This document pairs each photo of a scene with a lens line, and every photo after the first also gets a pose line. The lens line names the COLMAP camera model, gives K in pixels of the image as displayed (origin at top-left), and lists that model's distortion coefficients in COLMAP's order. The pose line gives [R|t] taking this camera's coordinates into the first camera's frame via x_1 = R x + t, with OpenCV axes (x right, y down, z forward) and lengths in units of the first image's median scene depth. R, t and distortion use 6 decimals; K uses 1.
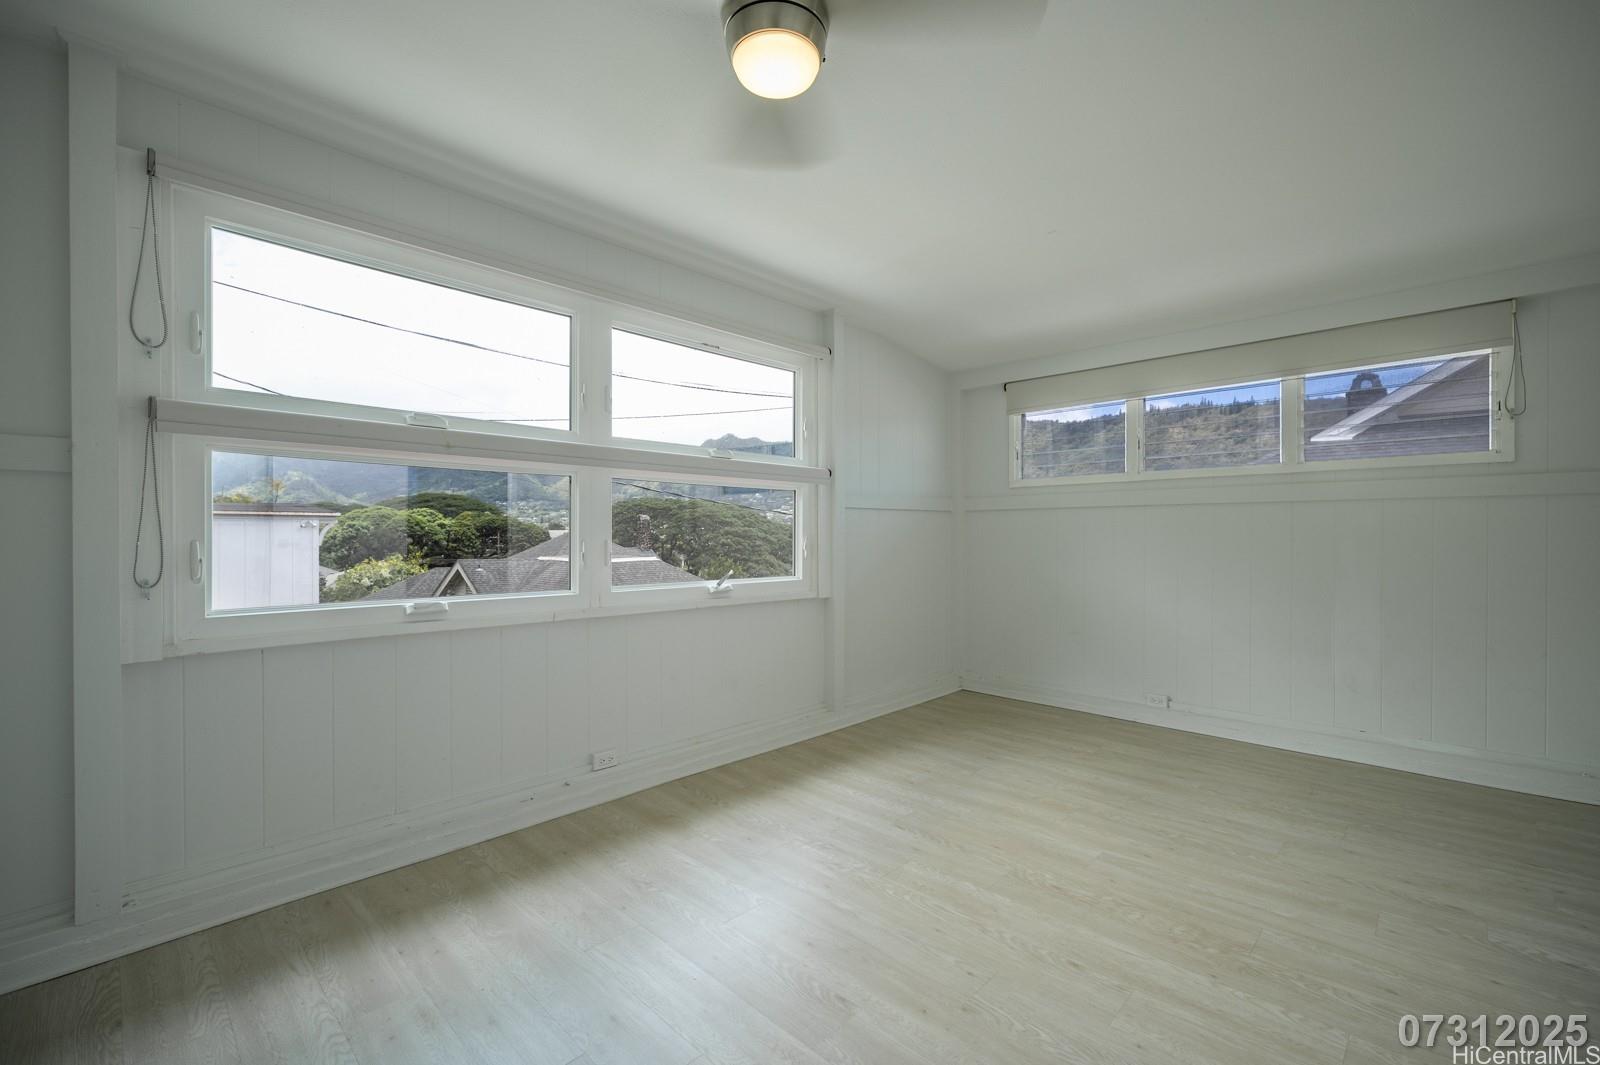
lens RADIAL K [[665.2, 0, 806.3], [0, 665.2, 533.5], [0, 0, 1]] dist [0.000853, 0.000307]
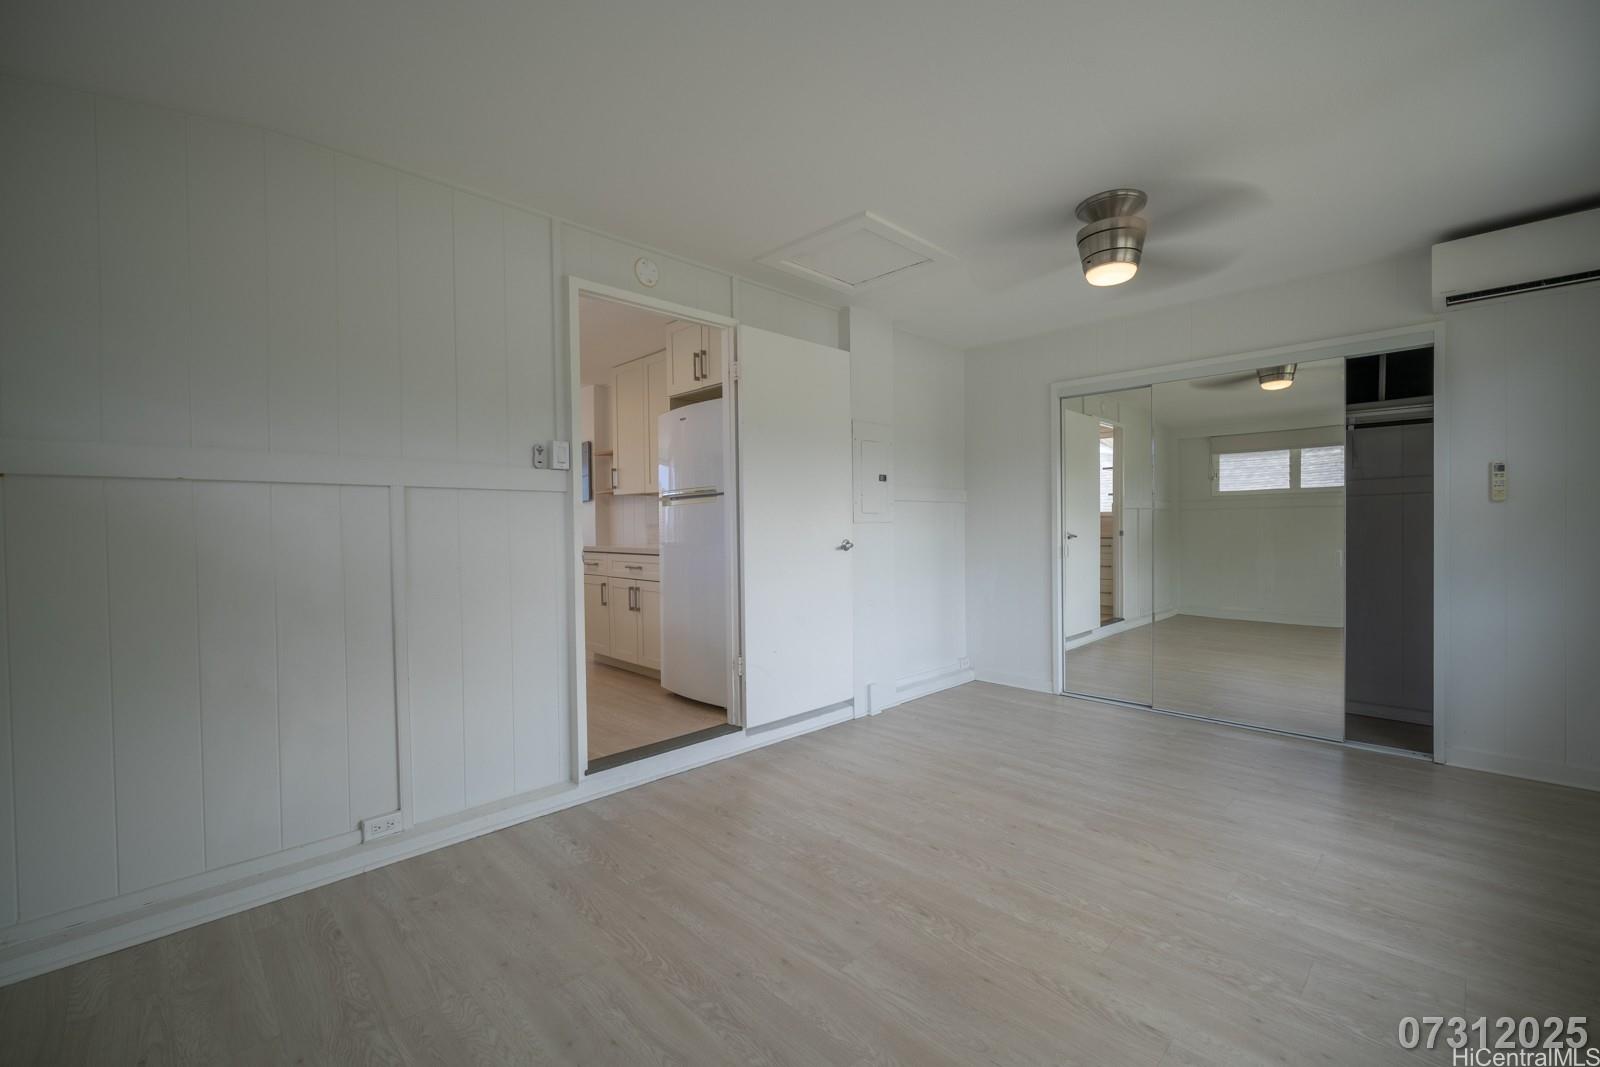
lens RADIAL K [[665.2, 0, 806.3], [0, 665.2, 534.5], [0, 0, 1]] dist [0.000853, 0.000307]
pose [[-0.999840, 0.010836, 0.014220, 0.512893], [0.011081, 0.999790, 0.017251, -0.006189], [-0.014030, 0.017406, -0.999750, 1.883525]]
